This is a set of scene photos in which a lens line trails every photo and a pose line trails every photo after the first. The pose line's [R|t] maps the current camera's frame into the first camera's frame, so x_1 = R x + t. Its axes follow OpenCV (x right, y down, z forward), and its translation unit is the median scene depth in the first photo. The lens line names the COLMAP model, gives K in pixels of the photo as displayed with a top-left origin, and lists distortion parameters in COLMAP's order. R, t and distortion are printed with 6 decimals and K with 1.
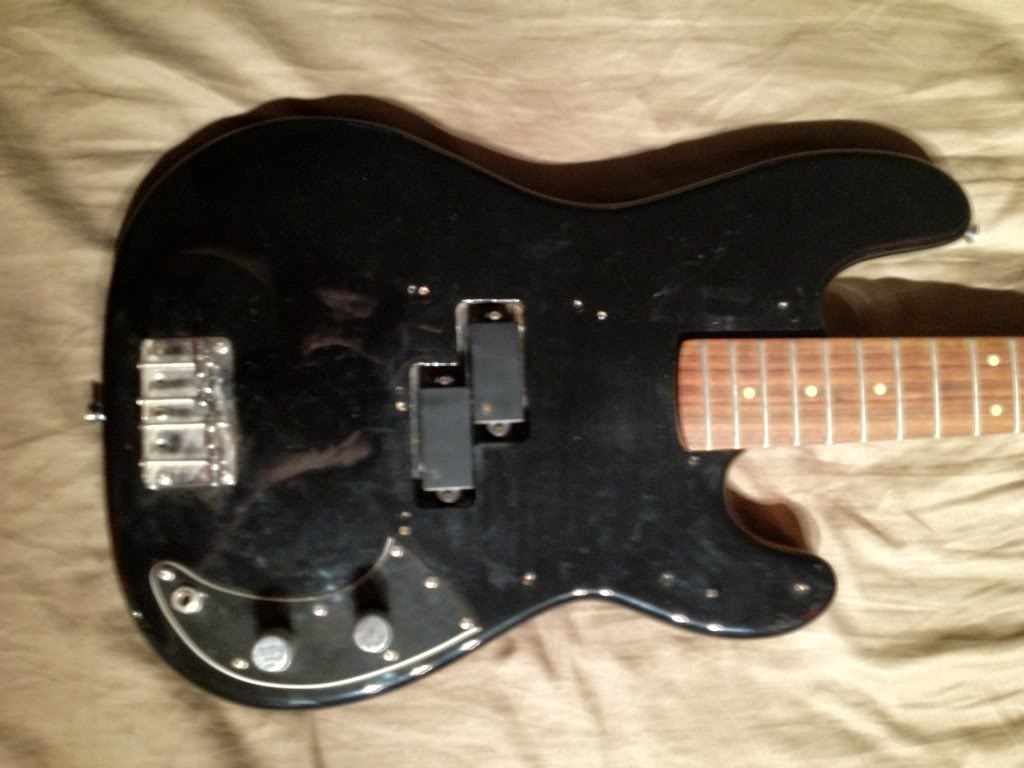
lens RADIAL K [[1004.6, 0, 514.1], [0, 1004.6, 375.8], [0, 0, 1]] dist [0.185685, -0.454480]
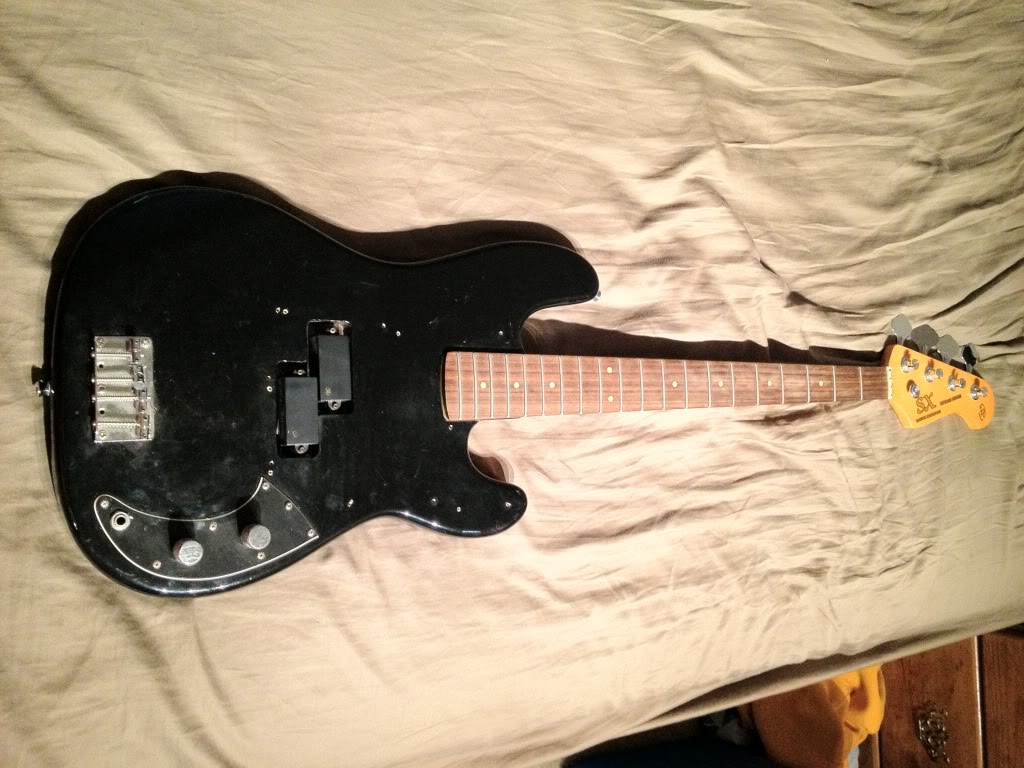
lens RADIAL K [[1004.6, 0, 514.1], [0, 1004.6, 375.8], [0, 0, 1]] dist [0.185685, -0.454480]
pose [[0.908347, 0.026258, 0.417392, -0.393999], [-0.013975, 0.999375, -0.032457, 0.052742], [-0.417983, 0.023649, 0.908147, -0.483107]]
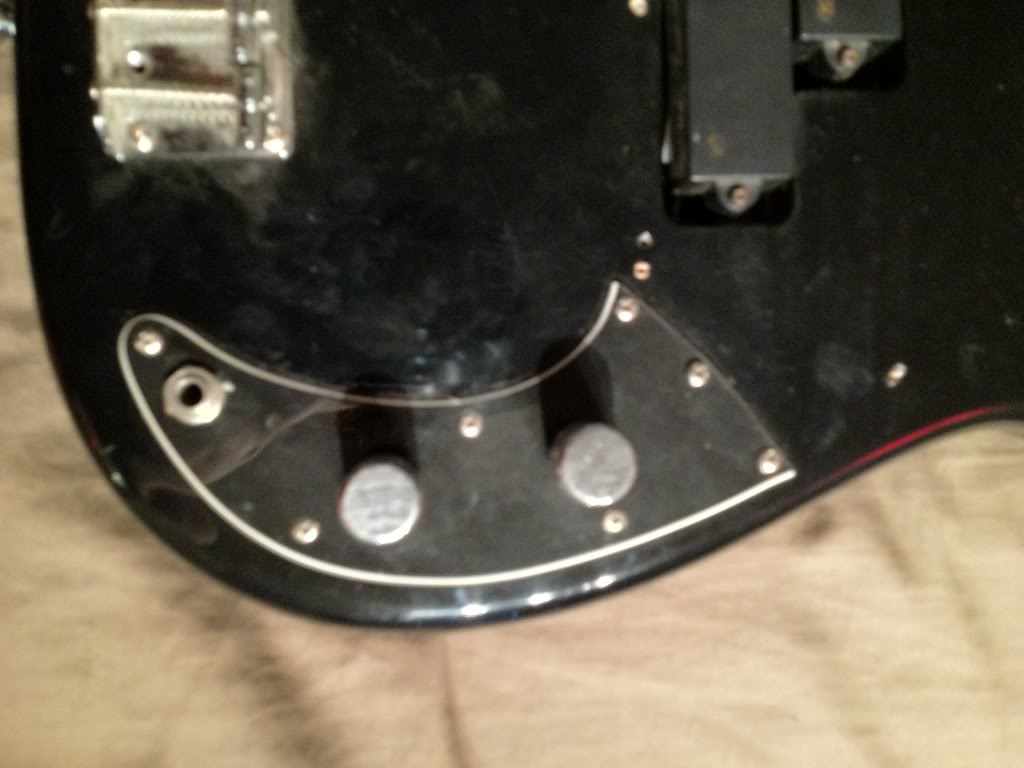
lens RADIAL K [[1004.6, 0, 514.1], [0, 1004.6, 375.8], [0, 0, 1]] dist [0.185685, -0.454480]
pose [[0.999945, 0.008427, -0.006226, -0.160031], [-0.008115, 0.998785, 0.048613, 0.173970], [0.006628, -0.048560, 0.998798, 0.499867]]
